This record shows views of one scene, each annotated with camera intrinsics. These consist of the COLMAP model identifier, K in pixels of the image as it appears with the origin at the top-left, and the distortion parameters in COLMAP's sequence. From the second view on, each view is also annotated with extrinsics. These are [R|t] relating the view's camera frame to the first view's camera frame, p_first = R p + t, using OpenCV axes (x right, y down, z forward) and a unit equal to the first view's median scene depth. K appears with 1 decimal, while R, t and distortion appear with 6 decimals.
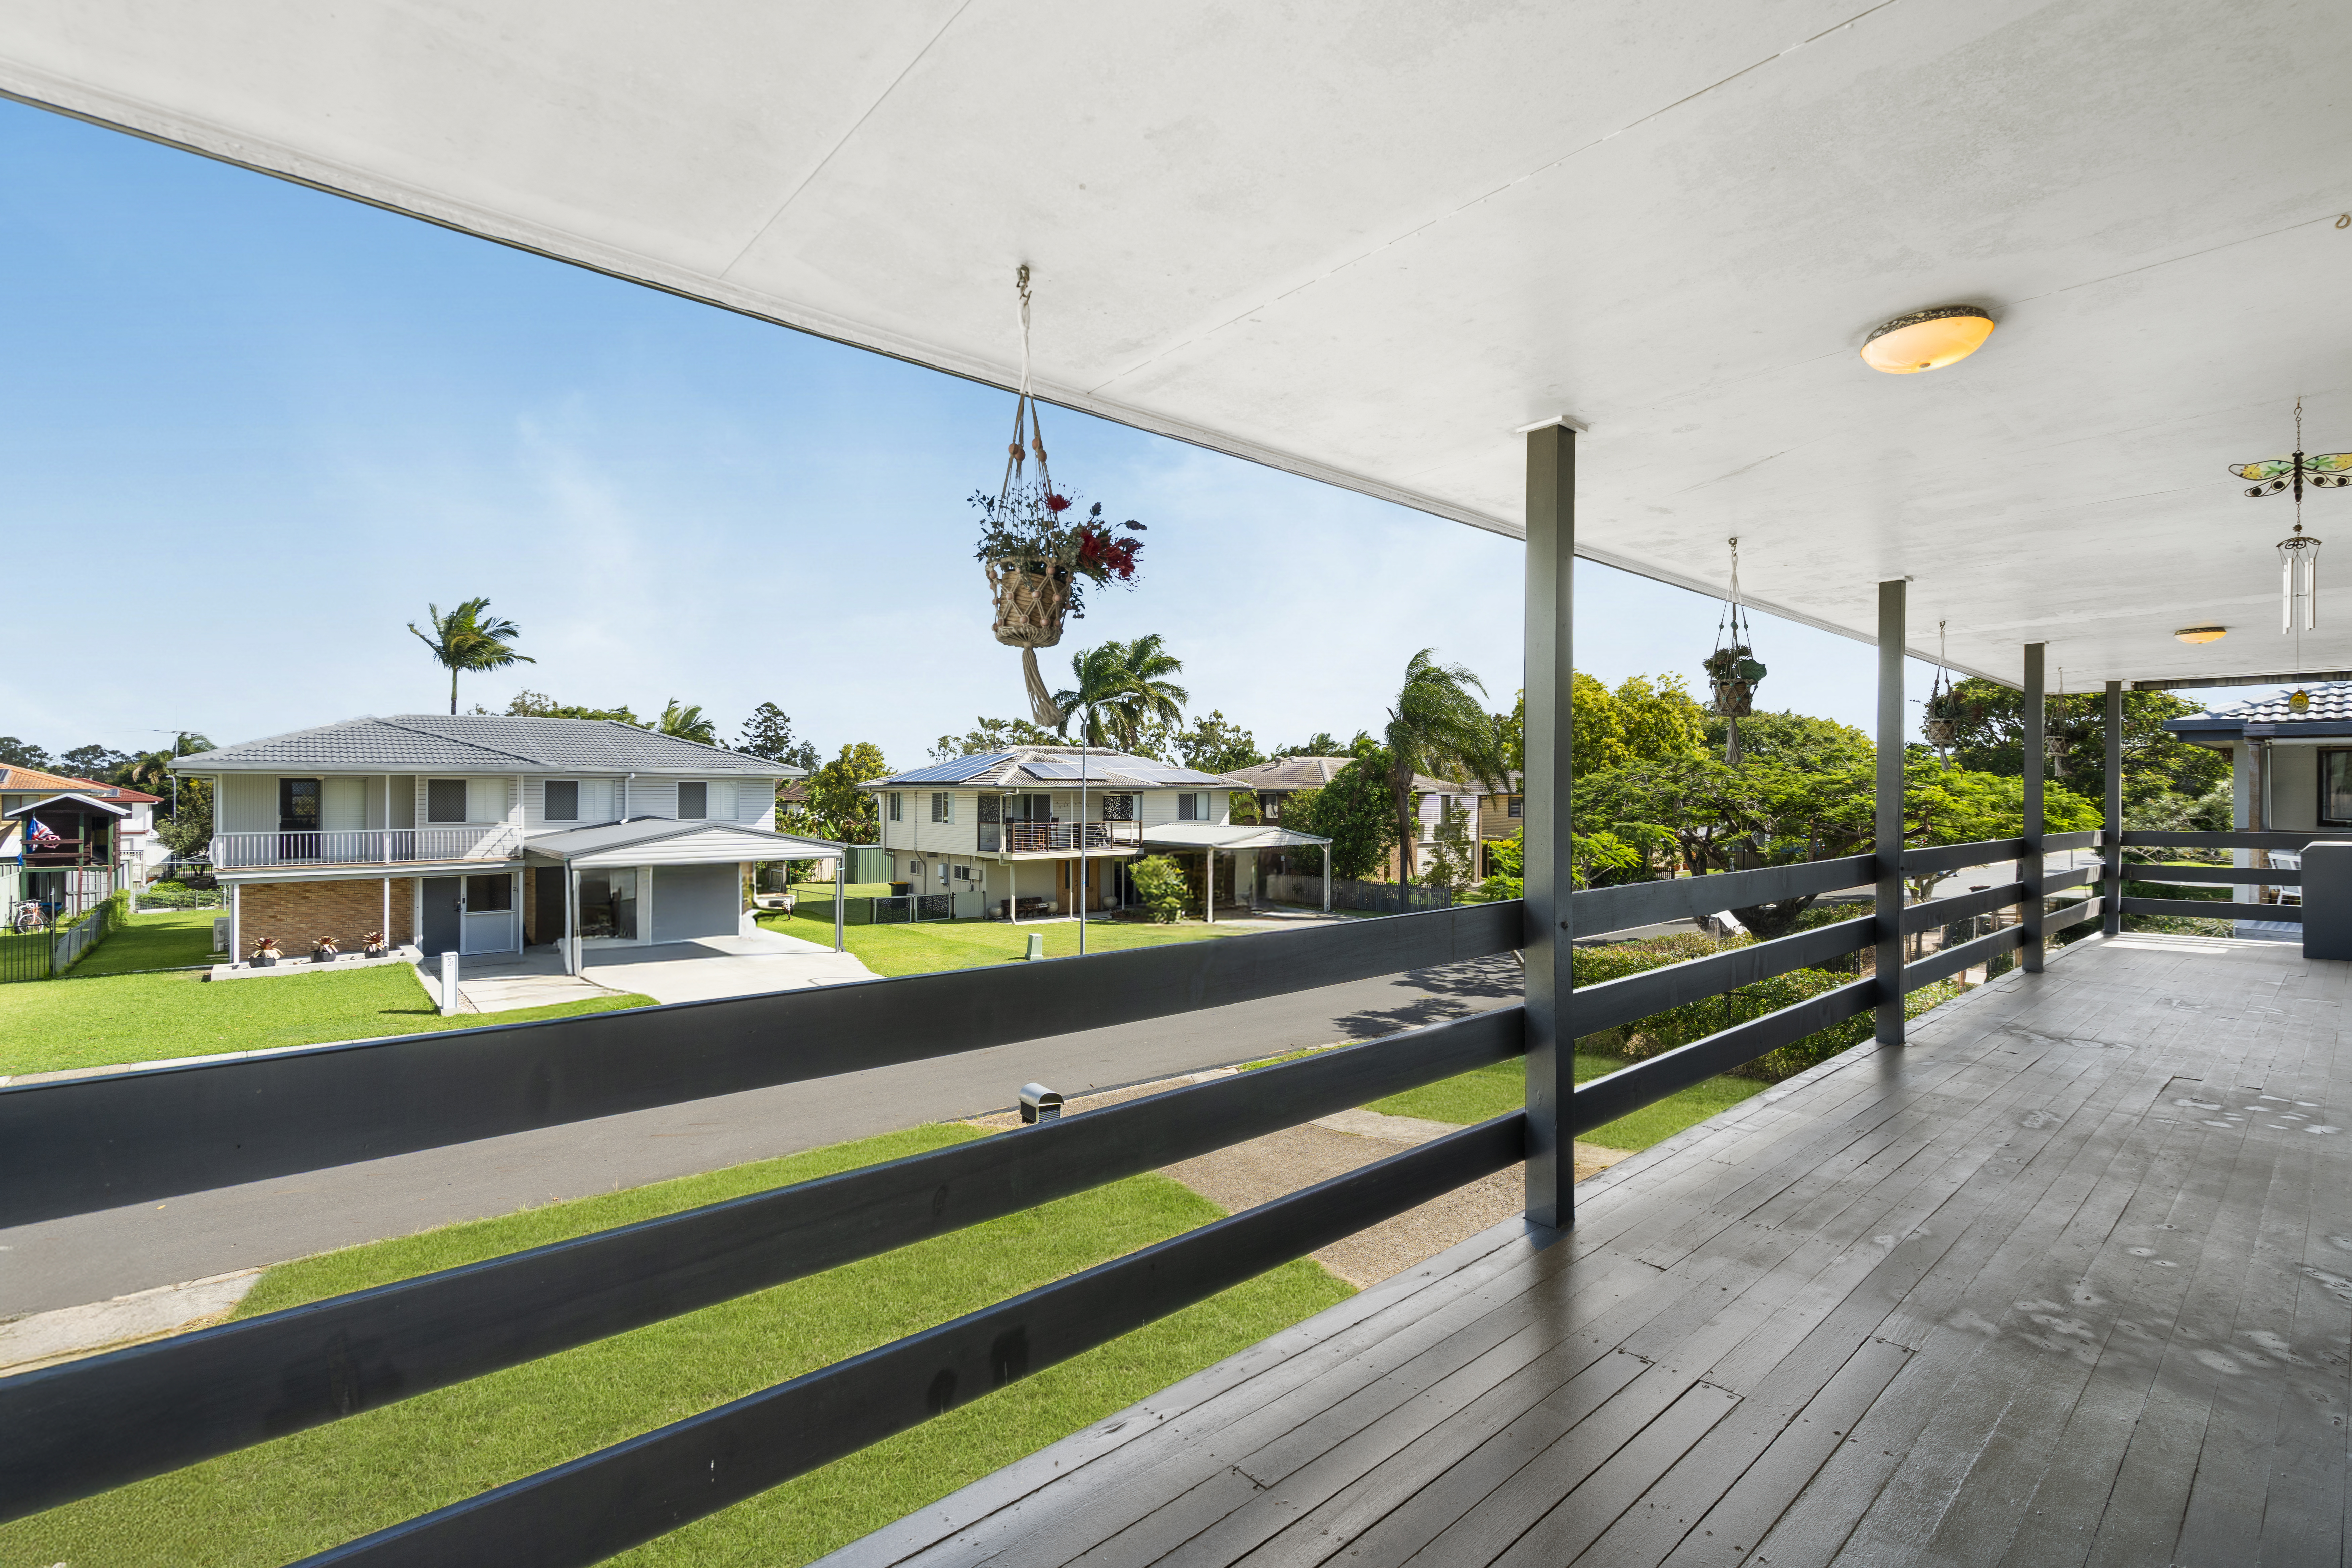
lens RADIAL K [[1067.0, 0, 1176.2], [0, 1067.0, 786.2], [0, 0, 1]] dist [-0.000456, -0.000125]
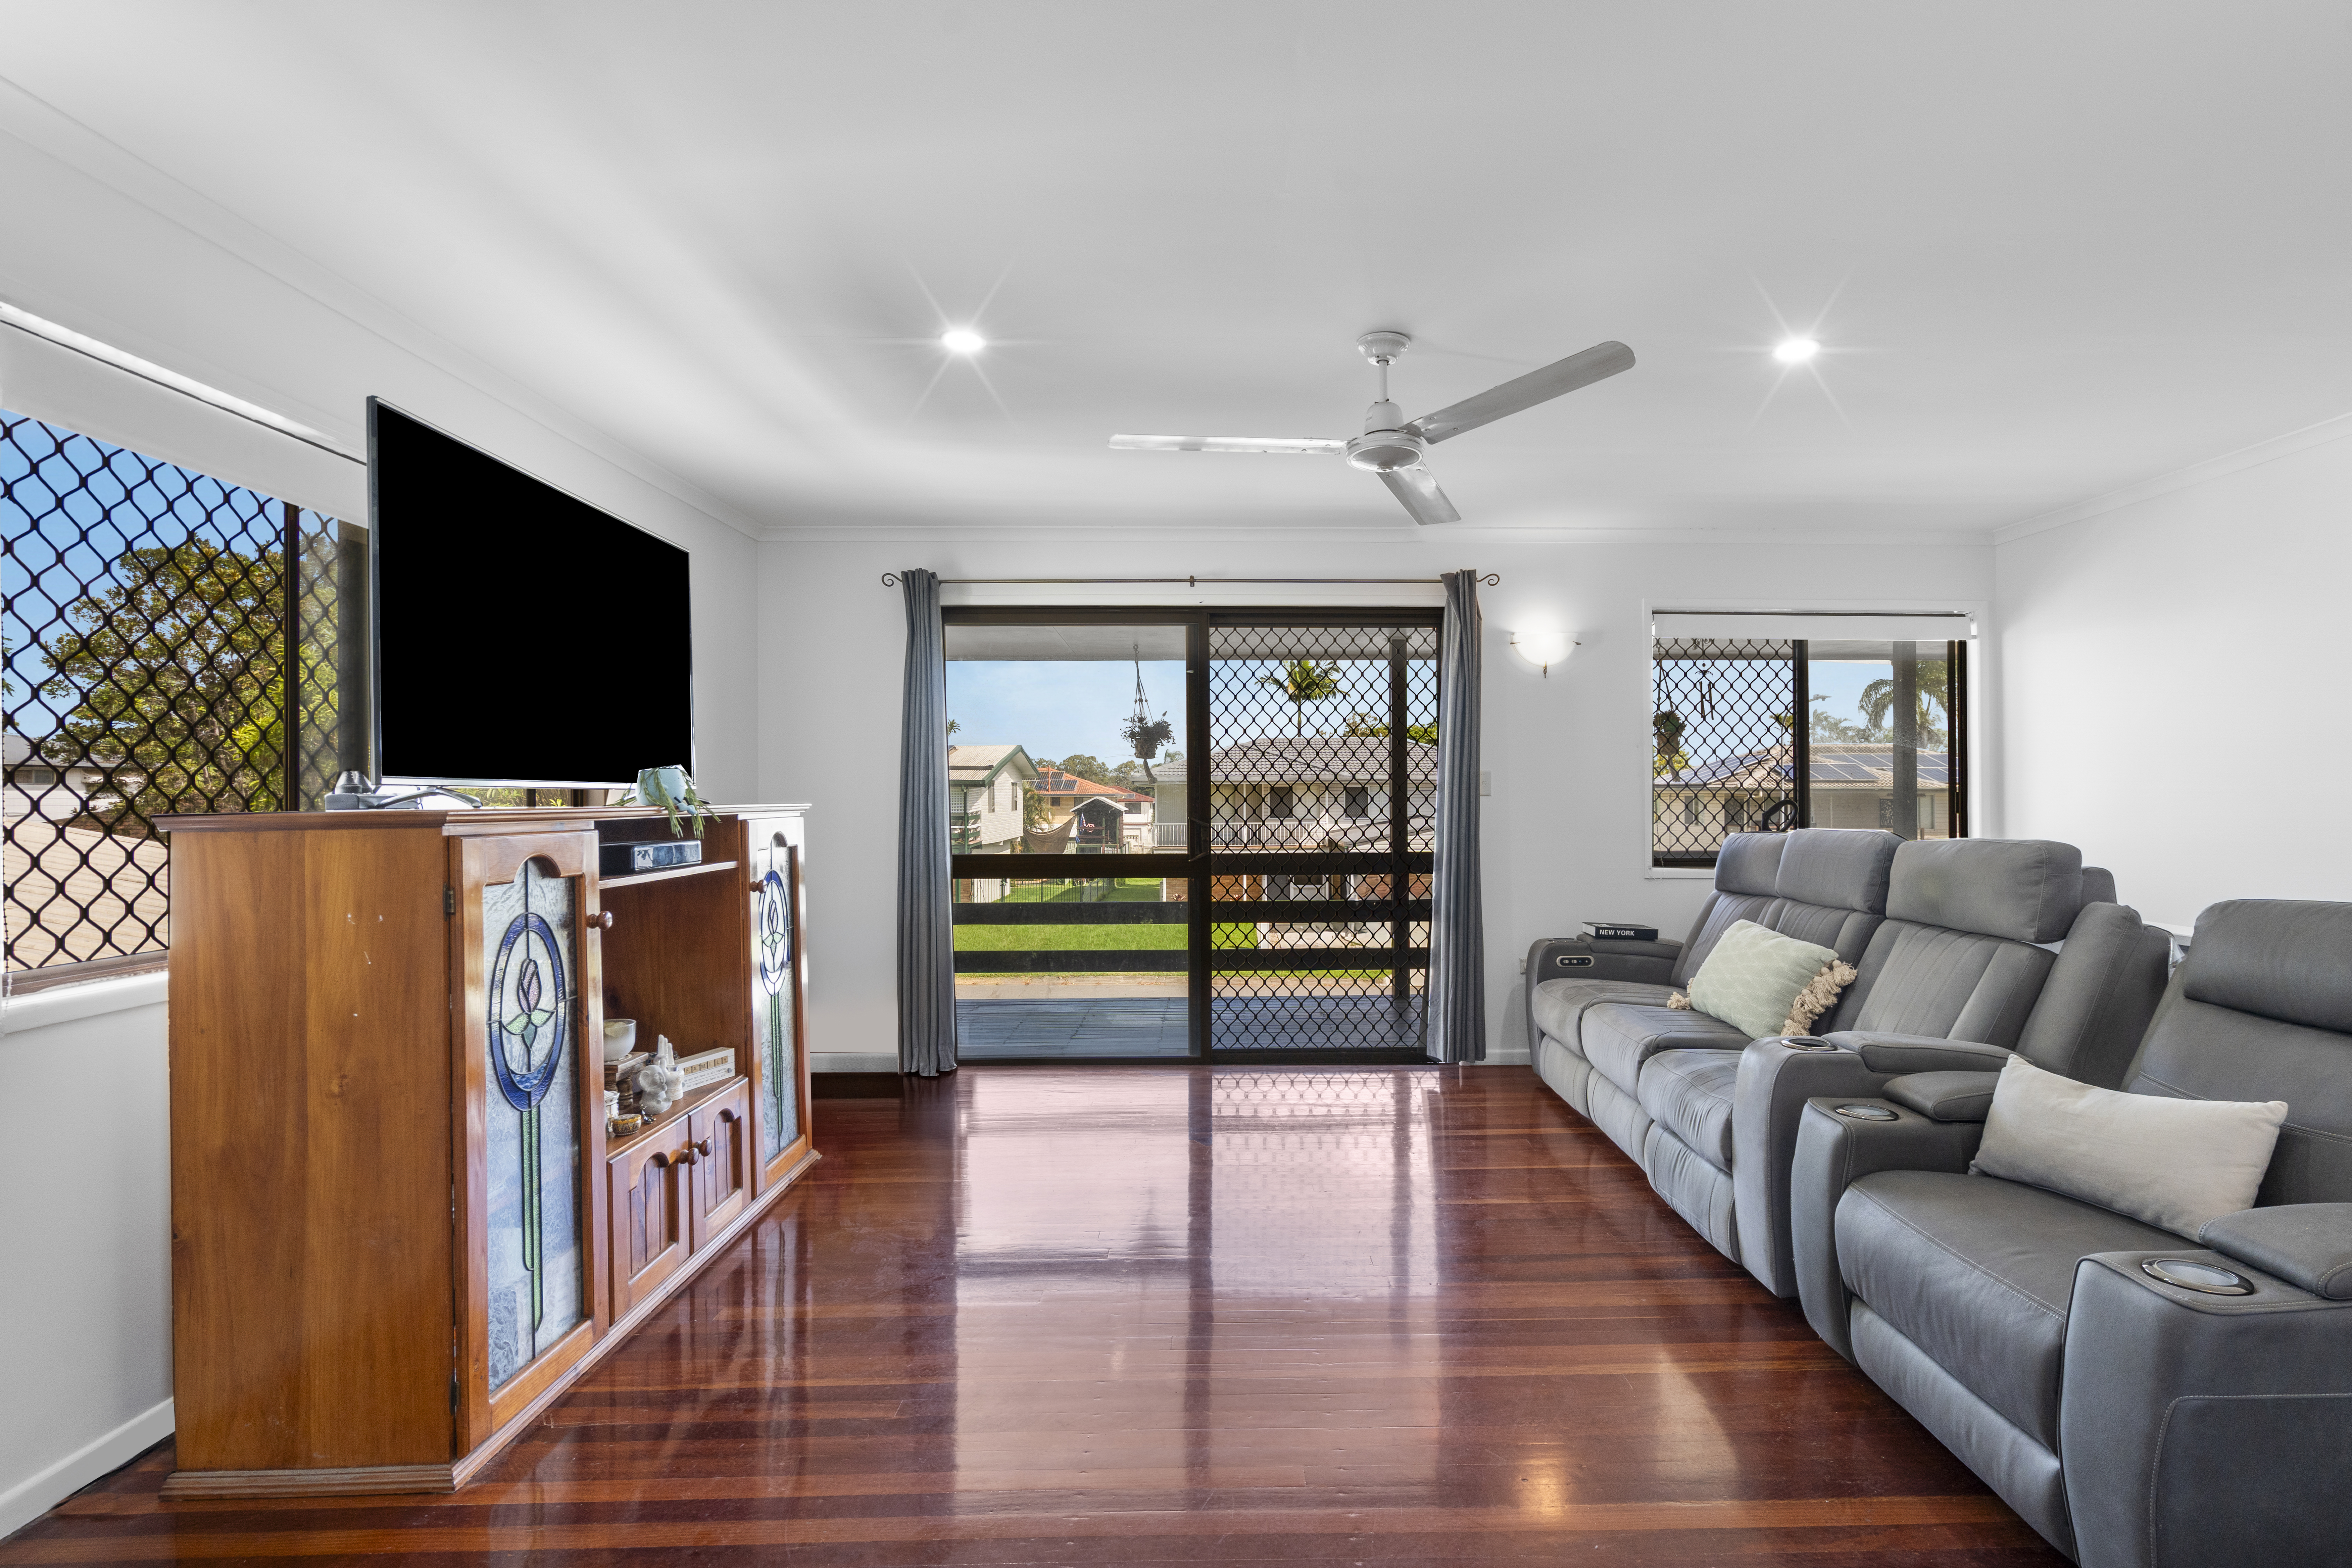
lens RADIAL K [[1067.0, 0, 1177.1], [0, 1067.0, 791.0], [0, 0, 1]] dist [-0.000456, -0.000125]
pose [[0.729767, -0.005646, -0.683673, 0.145369], [0.008220, 0.999966, 0.000516, -0.003004], [0.683647, -0.005996, 0.729788, -0.082975]]
